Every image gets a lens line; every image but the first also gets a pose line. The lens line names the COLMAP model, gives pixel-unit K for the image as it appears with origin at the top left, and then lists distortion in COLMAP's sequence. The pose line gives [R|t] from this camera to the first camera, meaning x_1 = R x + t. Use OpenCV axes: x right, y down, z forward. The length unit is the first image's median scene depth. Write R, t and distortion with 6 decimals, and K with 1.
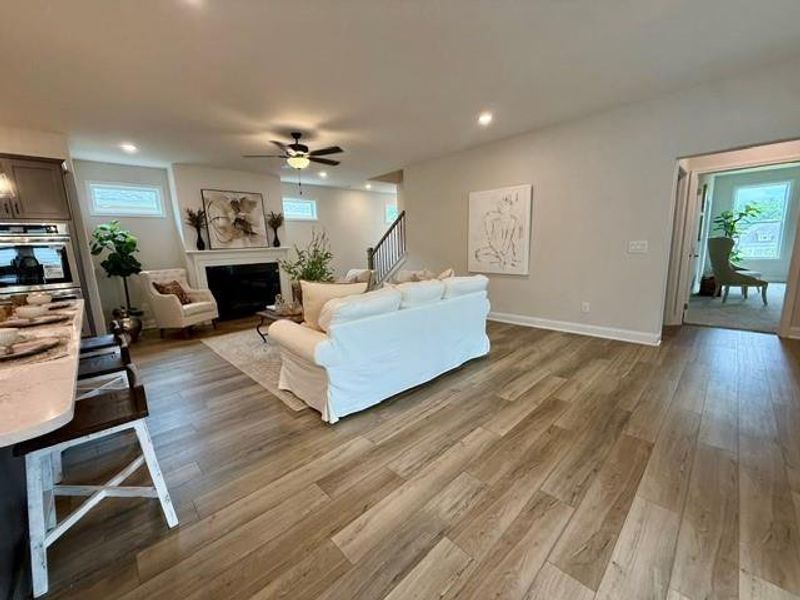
lens RADIAL K [[318.9, 0, 397.9], [0, 318.9, 300.8], [0, 0, 1]] dist [-0.000228, -0.000116]
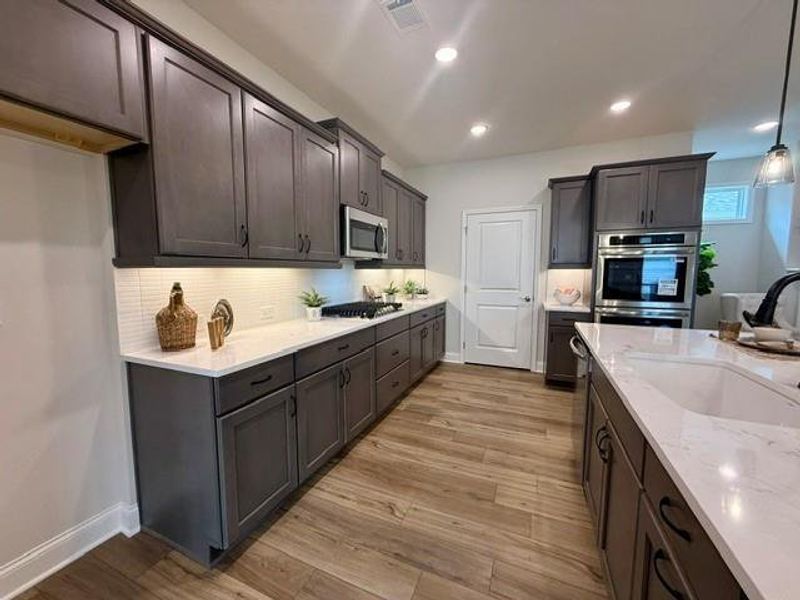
lens RADIAL K [[318.9, 0, 397.9], [0, 318.9, 300.8], [0, 0, 1]] dist [-0.000228, -0.000116]
pose [[0.384543, 0.124339, -0.914695, -0.457037], [-0.172621, 0.983094, 0.061066, 0.014011], [0.906823, 0.134413, 0.399506, -0.000233]]
